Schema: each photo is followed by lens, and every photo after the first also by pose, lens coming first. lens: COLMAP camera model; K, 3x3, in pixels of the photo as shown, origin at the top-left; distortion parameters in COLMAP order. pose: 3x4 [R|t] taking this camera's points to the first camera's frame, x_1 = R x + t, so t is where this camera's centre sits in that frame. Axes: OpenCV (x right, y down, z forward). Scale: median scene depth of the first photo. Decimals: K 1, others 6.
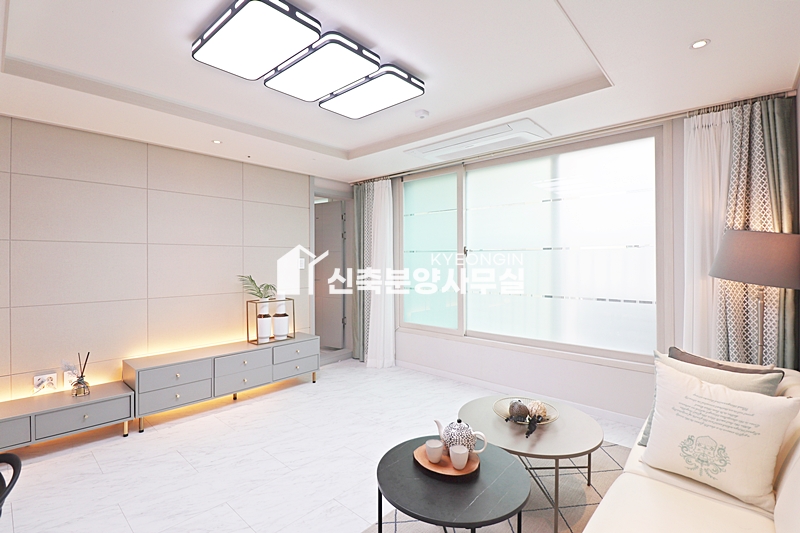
lens RADIAL K [[369.6, 0, 401.1], [0, 369.6, 260.1], [0, 0, 1]] dist [-0.001317, -0.012126]
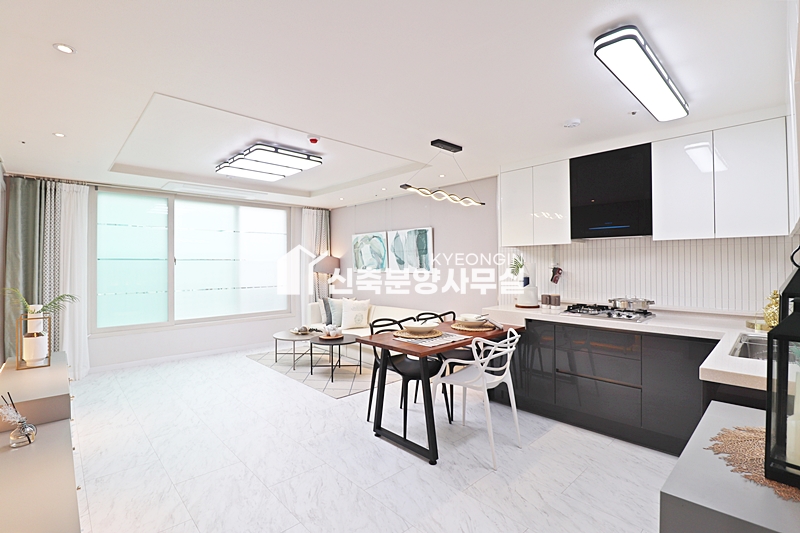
lens RADIAL K [[369.6, 0, 401.1], [0, 369.6, 260.1], [0, 0, 1]] dist [-0.001317, -0.012126]
pose [[0.085498, 0.012335, 0.996262, -1.060451], [0.004143, 0.999910, -0.012736, -0.004941], [-0.996330, 0.005216, 0.085439, 0.089956]]
